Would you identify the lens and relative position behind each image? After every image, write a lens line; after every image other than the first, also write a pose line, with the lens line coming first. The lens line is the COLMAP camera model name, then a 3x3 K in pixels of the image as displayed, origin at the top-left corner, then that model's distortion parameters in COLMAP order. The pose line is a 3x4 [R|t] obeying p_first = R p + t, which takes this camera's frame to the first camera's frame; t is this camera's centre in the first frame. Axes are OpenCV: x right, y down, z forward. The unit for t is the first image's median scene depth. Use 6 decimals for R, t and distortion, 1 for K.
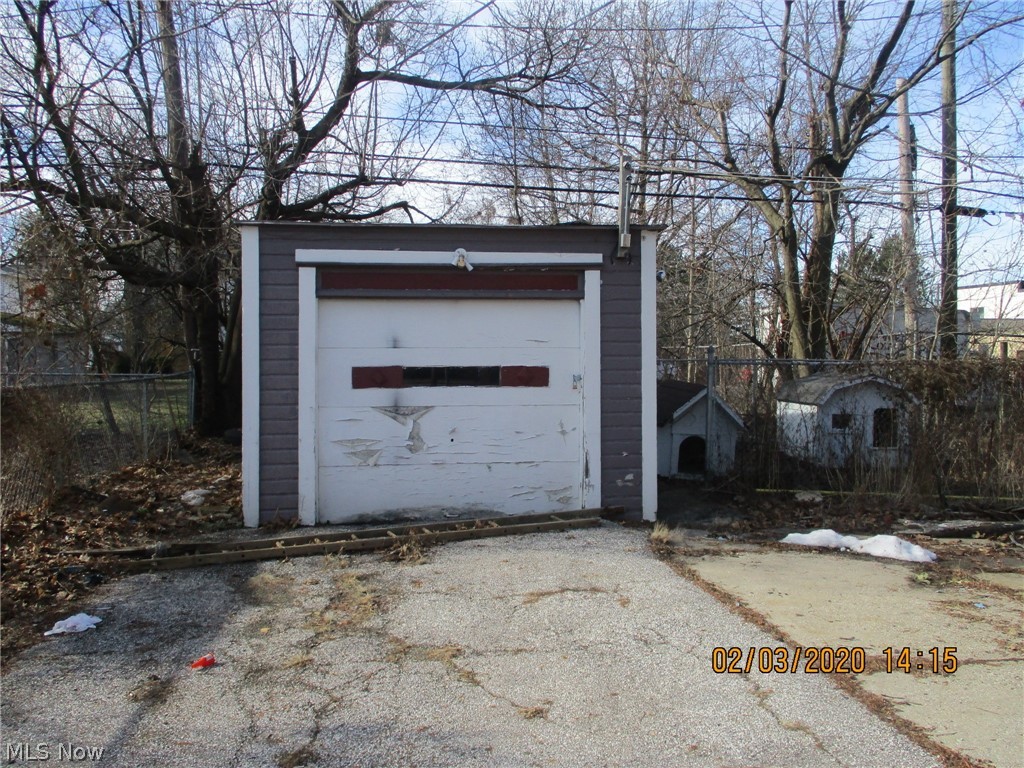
lens RADIAL K [[857.9, 0, 512.0], [0, 857.9, 384.0], [0, 0, 1]] dist [-0.026180, -0.002465]
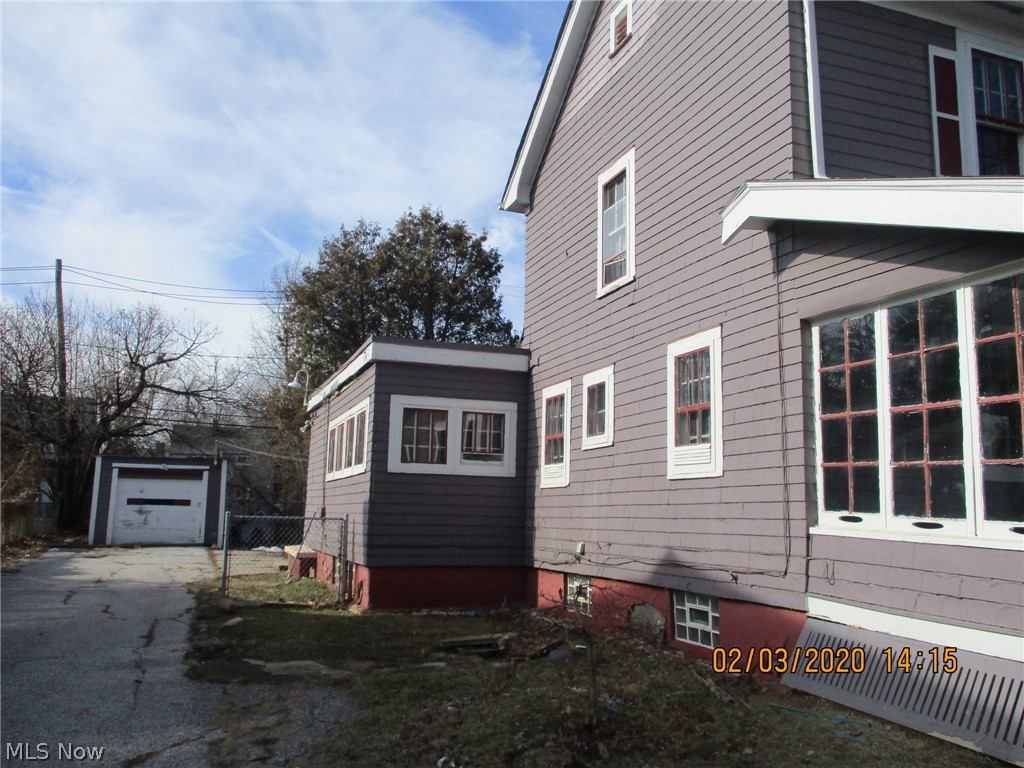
lens RADIAL K [[857.9, 0, 512.0], [0, 857.9, 384.0], [0, 0, 1]] dist [-0.026180, -0.002465]
pose [[0.979760, 0.047375, 0.194489, 0.611243], [-0.009683, 0.981670, -0.190342, 0.160400], [-0.199941, 0.184606, 0.962260, -2.564454]]
